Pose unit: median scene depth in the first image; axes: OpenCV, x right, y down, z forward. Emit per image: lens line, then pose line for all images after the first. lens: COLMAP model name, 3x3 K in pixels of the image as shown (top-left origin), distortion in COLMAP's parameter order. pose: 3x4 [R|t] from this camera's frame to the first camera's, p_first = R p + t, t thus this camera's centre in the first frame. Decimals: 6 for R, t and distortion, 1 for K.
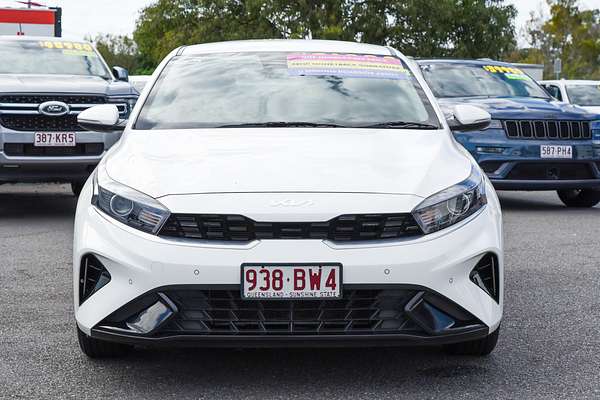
lens RADIAL K [[1078.1, 0, 299.8], [0, 1078.1, 199.6], [0, 0, 1]] dist [-0.044536, 0.000000]
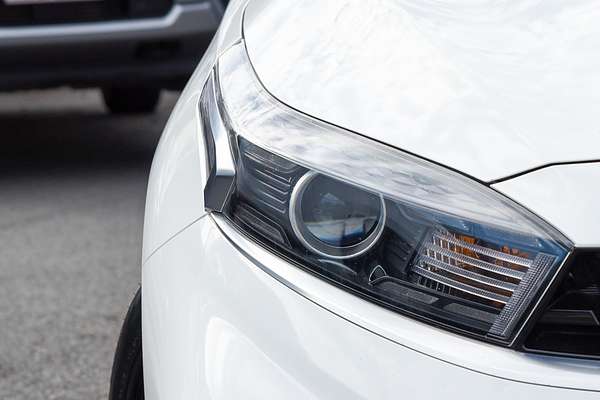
lens RADIAL K [[1203.0, 0, 300.2], [0, 1203.0, 200.7], [0, 0, 1]] dist [0.465913, 0.000000]
pose [[0.998170, -0.044470, -0.040978, -0.161521], [0.048130, 0.994487, 0.093158, -0.022874], [0.036609, -0.094959, 0.994808, 0.729414]]
